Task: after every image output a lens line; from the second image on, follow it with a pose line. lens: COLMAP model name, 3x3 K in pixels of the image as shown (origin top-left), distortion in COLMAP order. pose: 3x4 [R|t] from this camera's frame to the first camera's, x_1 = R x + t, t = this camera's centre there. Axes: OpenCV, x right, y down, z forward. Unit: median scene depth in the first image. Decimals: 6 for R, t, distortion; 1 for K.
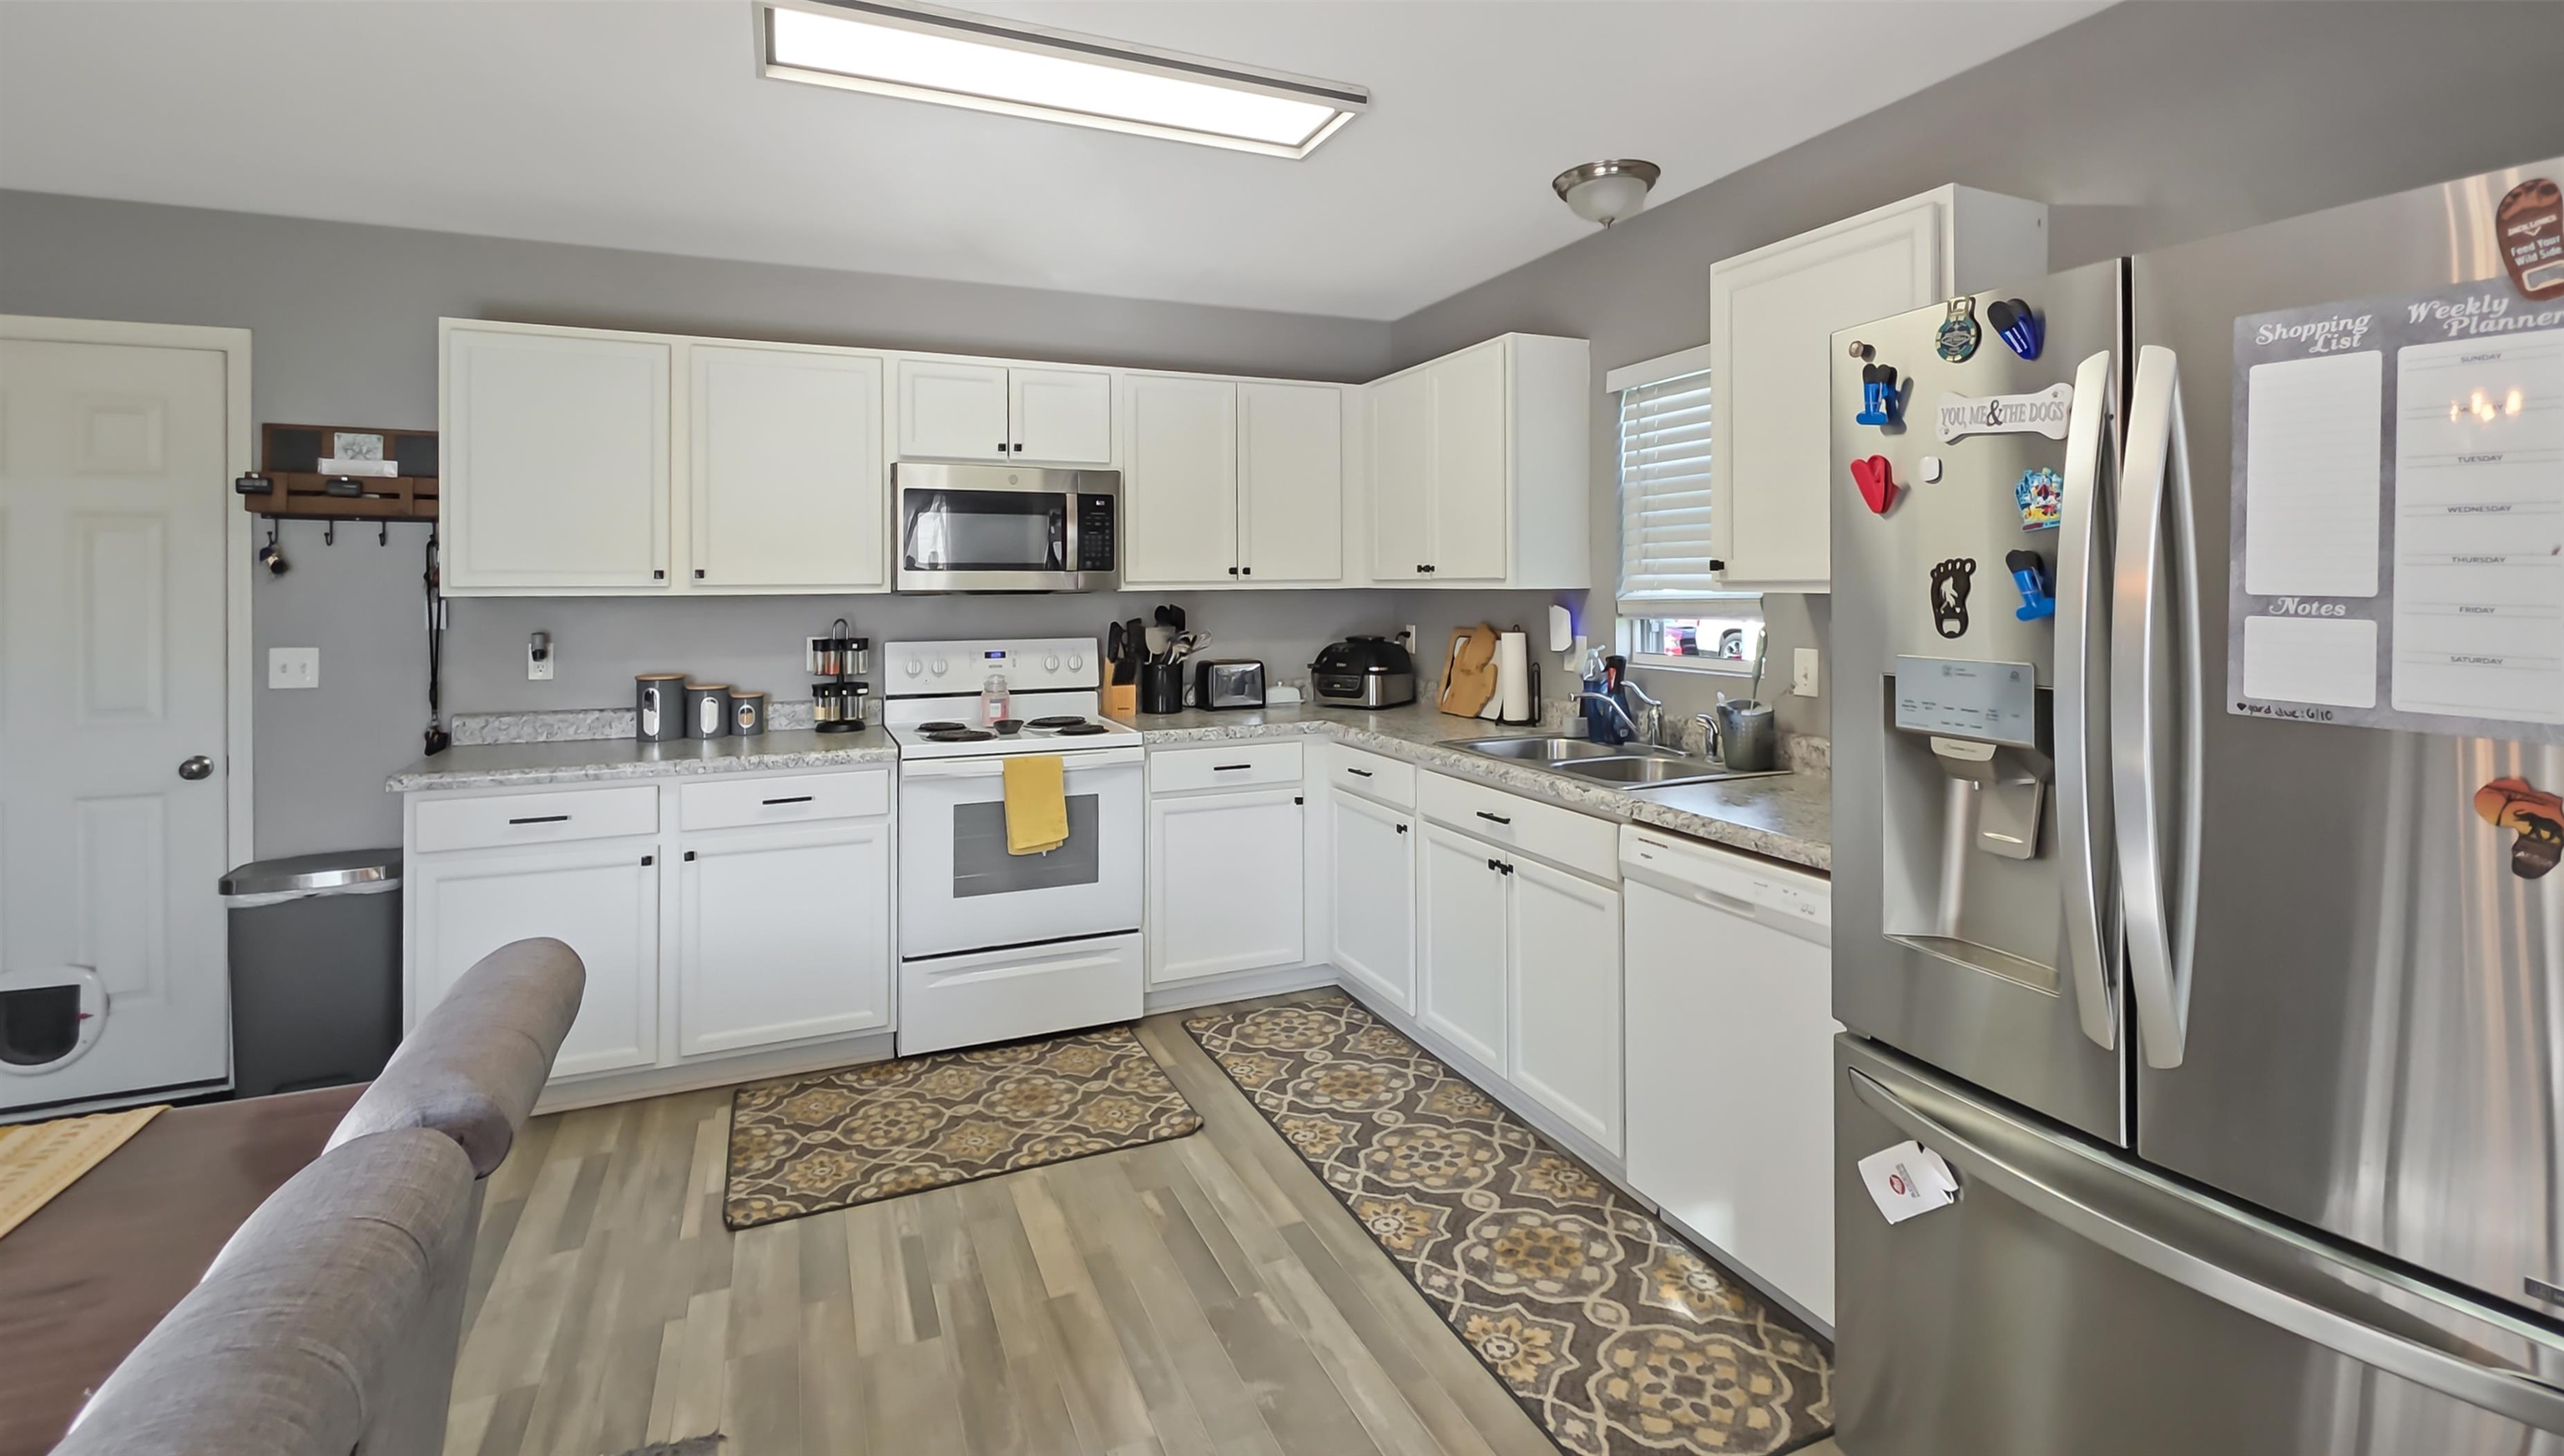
lens RADIAL K [[1189.7, 0, 1282.0], [0, 1189.7, 579.8], [0, 0, 1]] dist [0.028522, -0.001245]
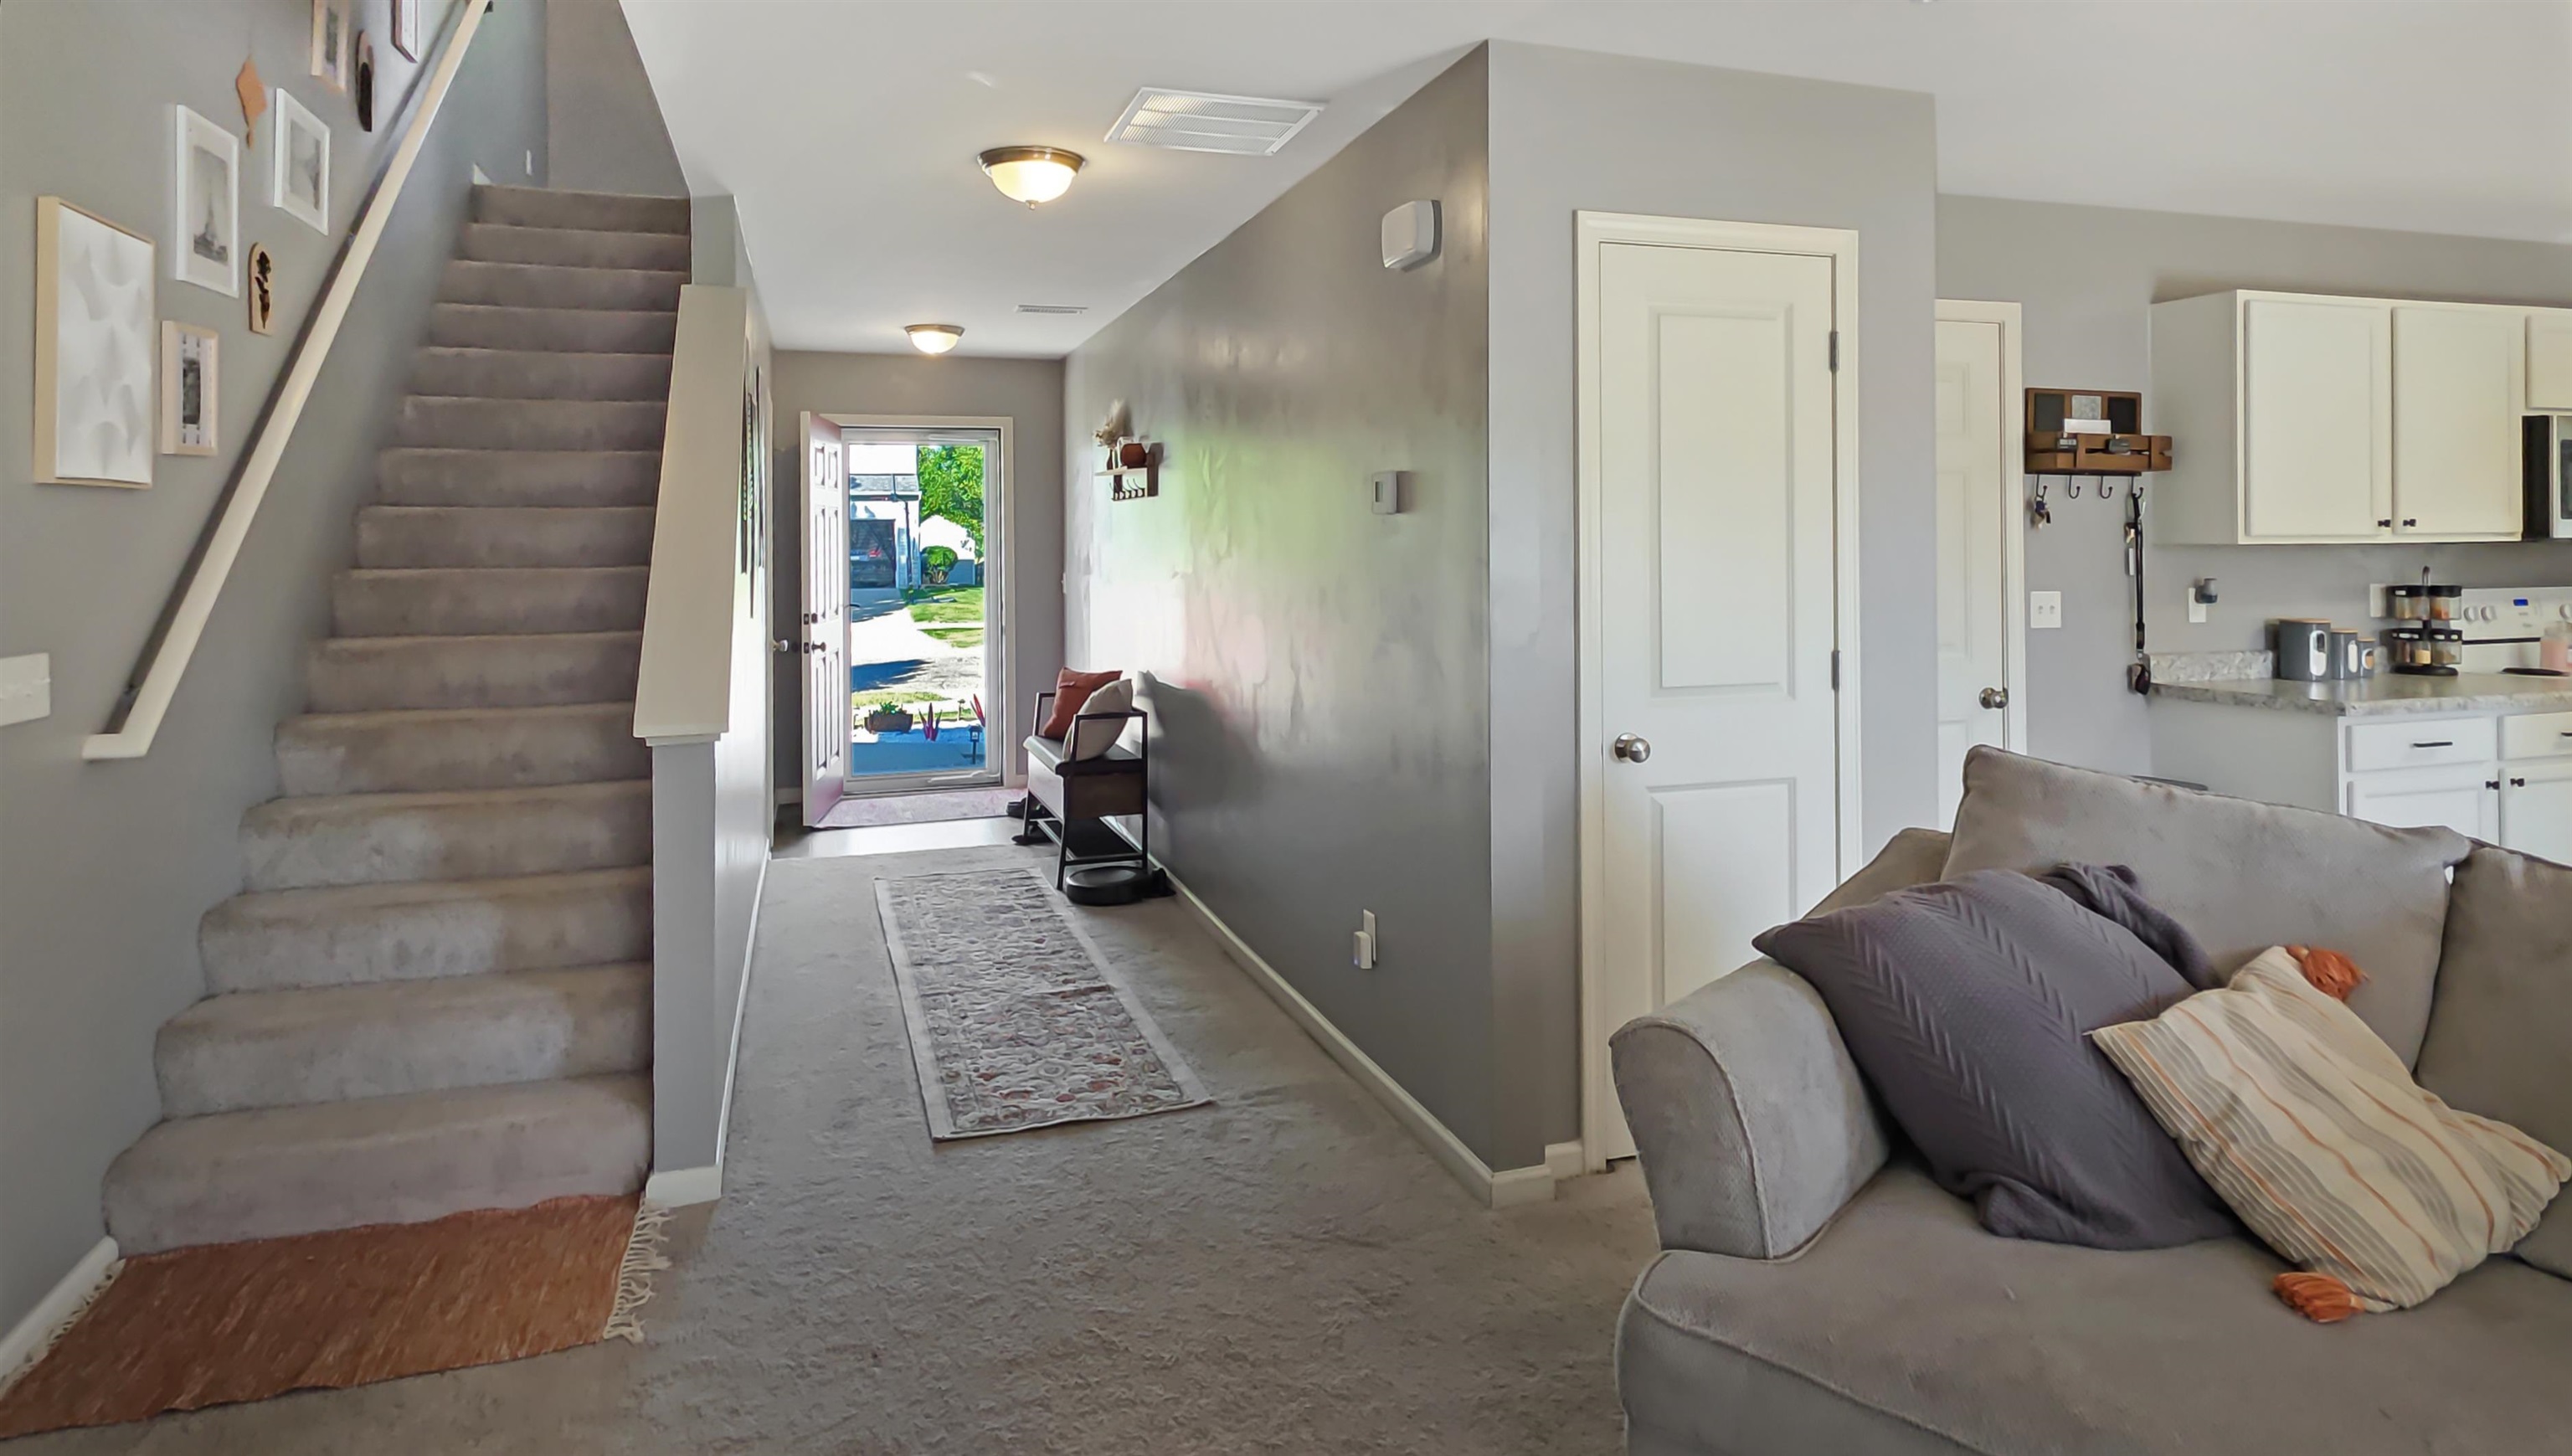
lens RADIAL K [[1435.1, 0, 1272.6], [0, 1435.1, 539.5], [0, 0, 1]] dist [0.006049, -0.003880]
pose [[0.996038, -0.002516, -0.088893, -1.368545], [0.003018, 0.999980, 0.005507, -0.000008], [0.088877, -0.005753, 0.996026, -0.348641]]
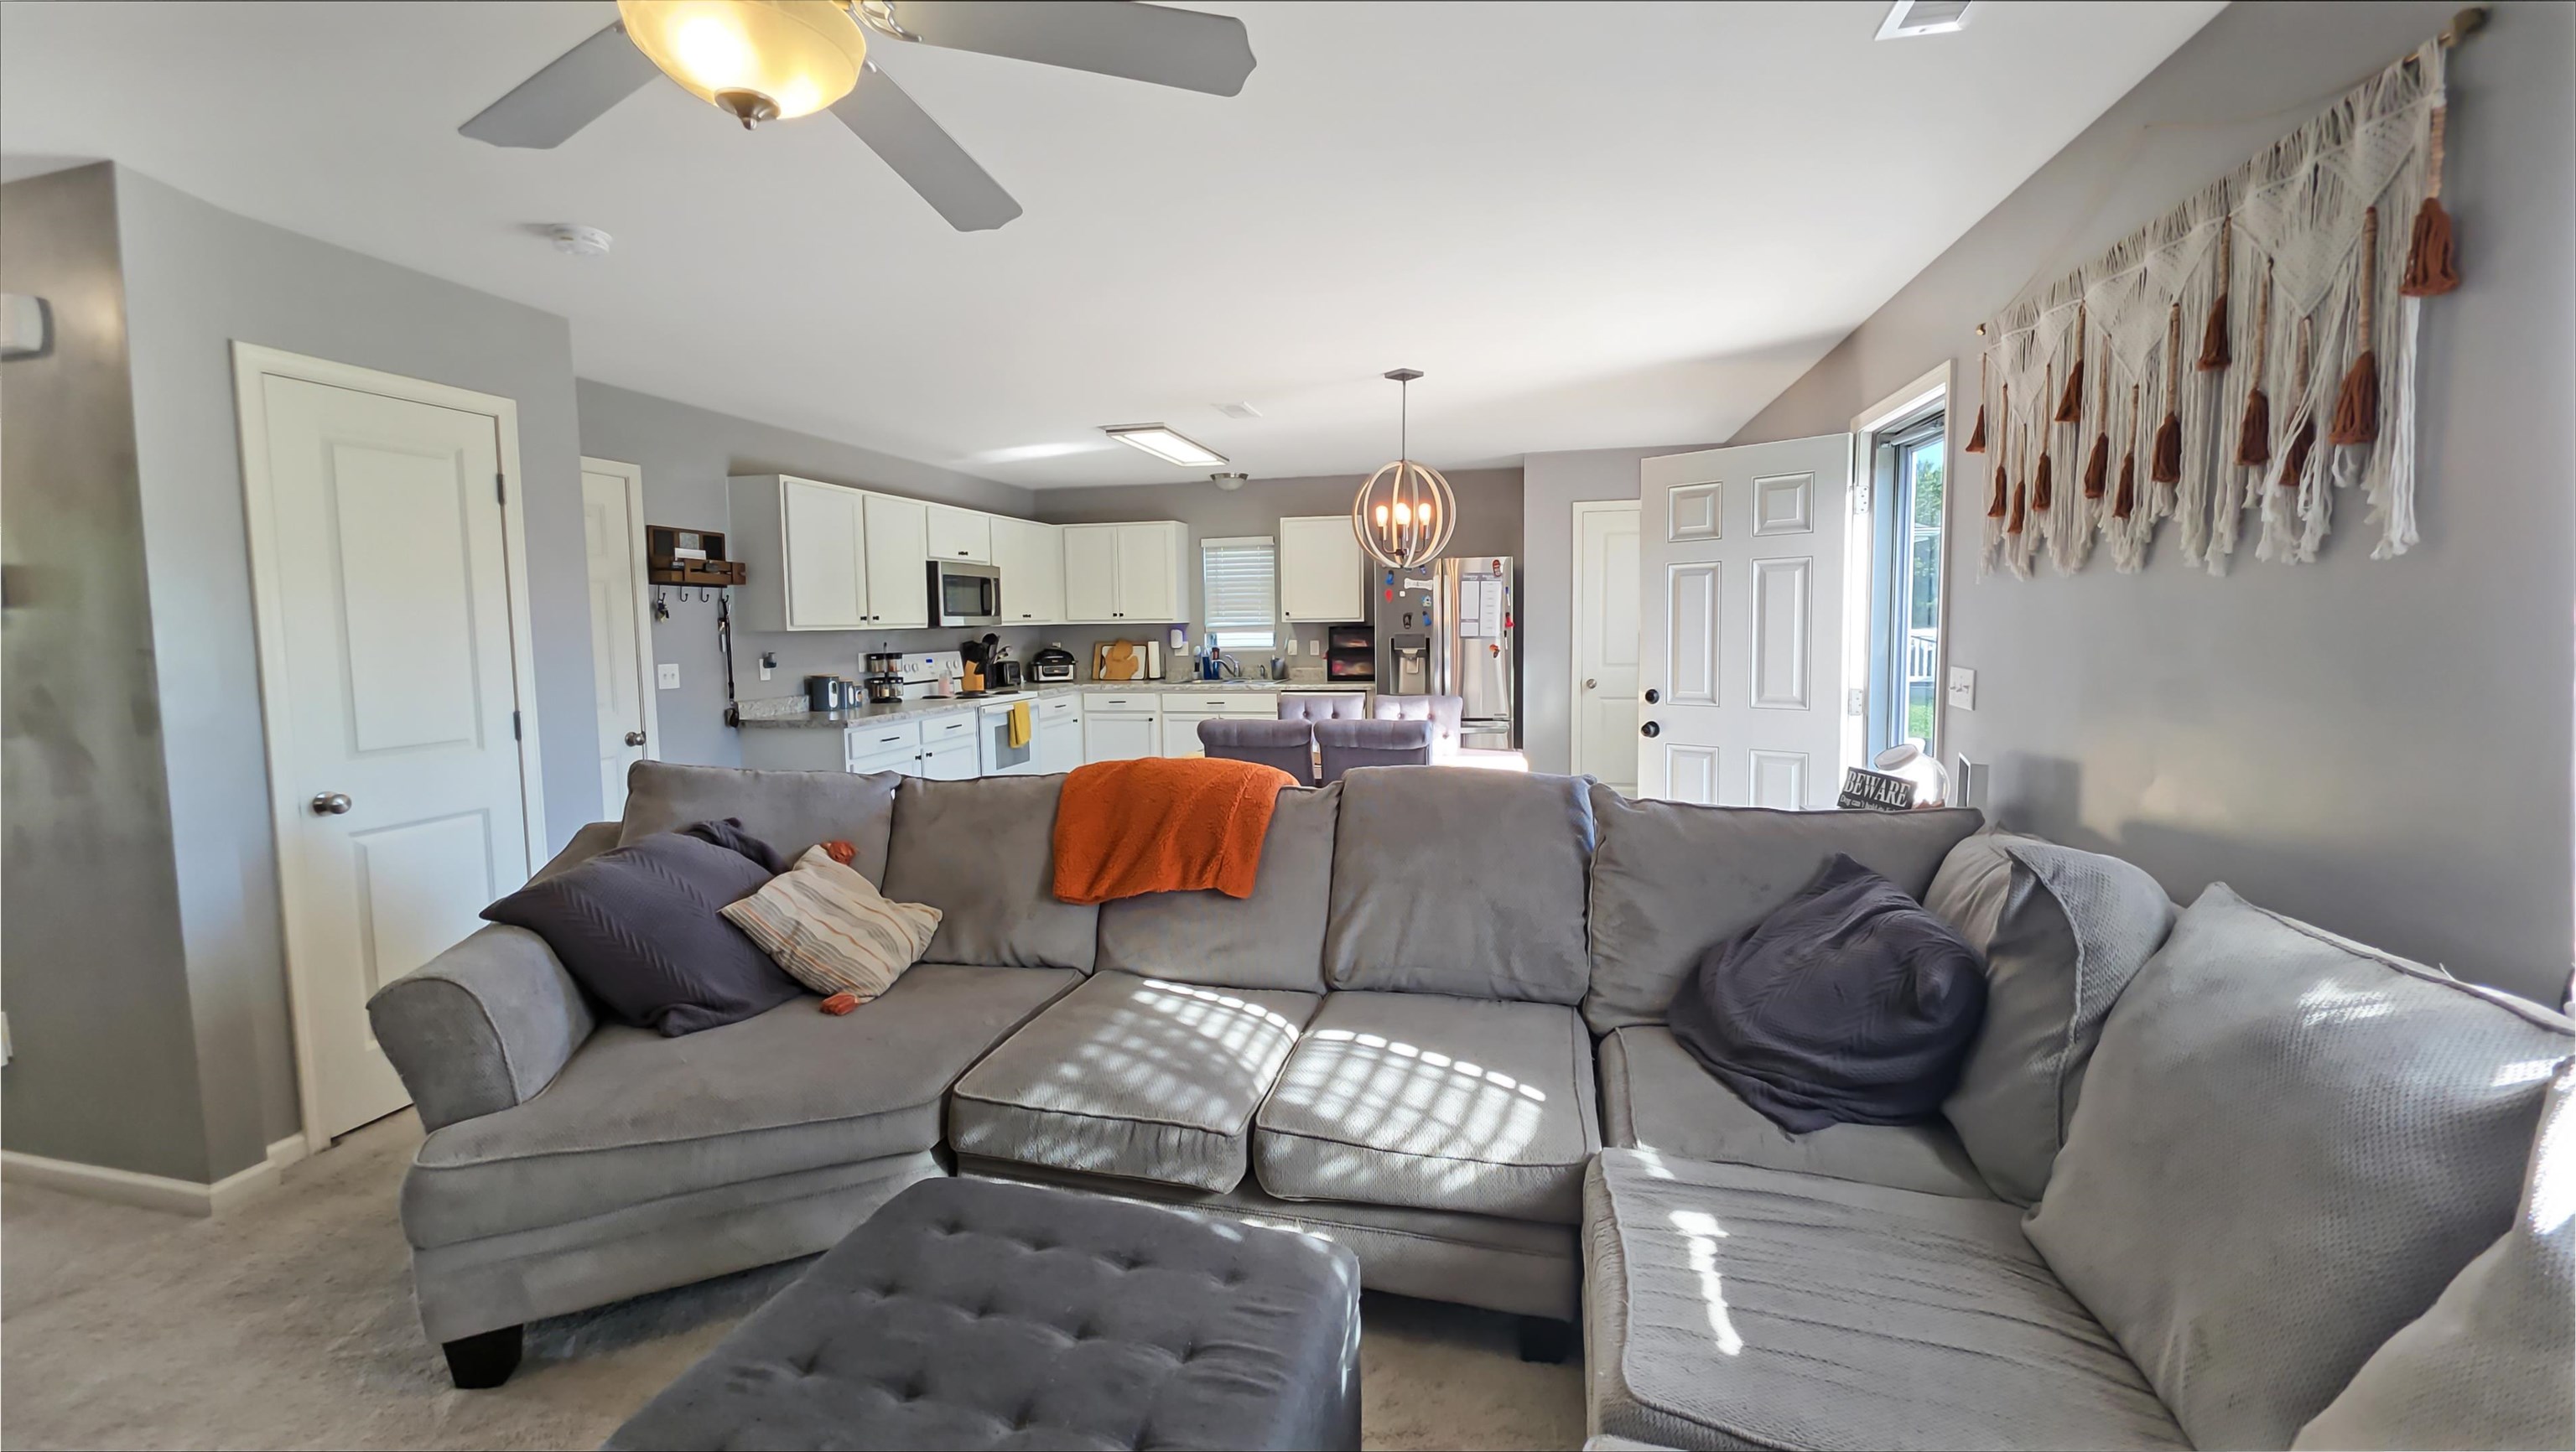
lens RADIAL K [[1037.2, 0, 1317.7], [0, 1037.2, 692.7], [0, 0, 1]] dist [0.001081, -0.003799]
pose [[0.561676, -0.062883, 0.824964, -1.445410], [0.007933, 0.997471, 0.070631, 0.002639], [-0.827320, -0.033128, 0.560754, -0.488880]]
